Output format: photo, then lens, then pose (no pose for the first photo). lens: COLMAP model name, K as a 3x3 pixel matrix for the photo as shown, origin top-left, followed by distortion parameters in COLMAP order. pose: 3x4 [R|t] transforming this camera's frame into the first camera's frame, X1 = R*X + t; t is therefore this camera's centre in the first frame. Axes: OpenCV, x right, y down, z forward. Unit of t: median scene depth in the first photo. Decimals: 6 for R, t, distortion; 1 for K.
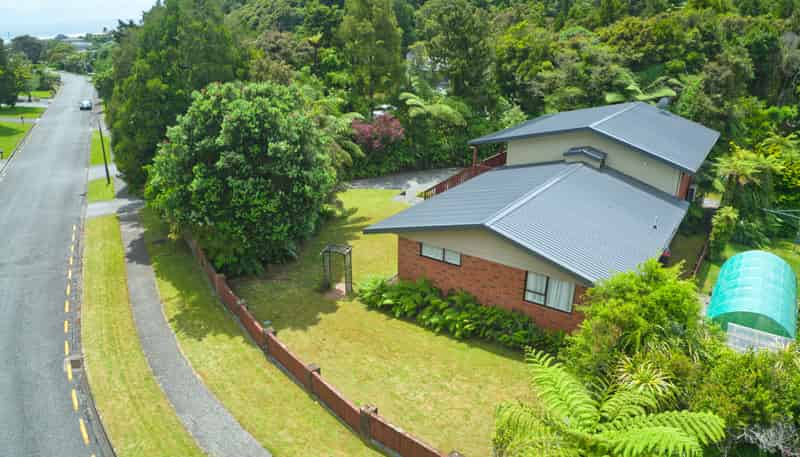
lens RADIAL K [[561.1, 0, 399.3], [0, 561.1, 228.8], [0, 0, 1]] dist [-0.013661, -0.002068]
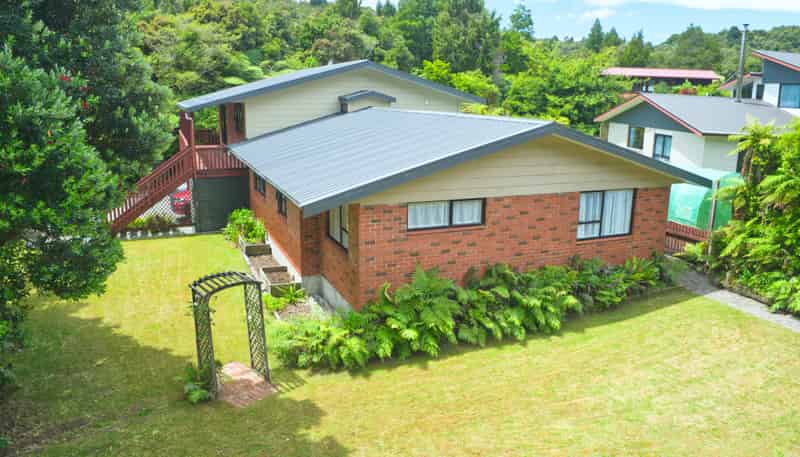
lens RADIAL K [[561.1, 0, 399.8], [0, 561.1, 227.8], [0, 0, 1]] dist [-0.013661, -0.002068]
pose [[0.580466, -0.224003, 0.782868, -0.378302], [0.300885, 0.952380, 0.049411, 0.017428], [-0.756656, 0.206871, 0.620223, 0.690142]]
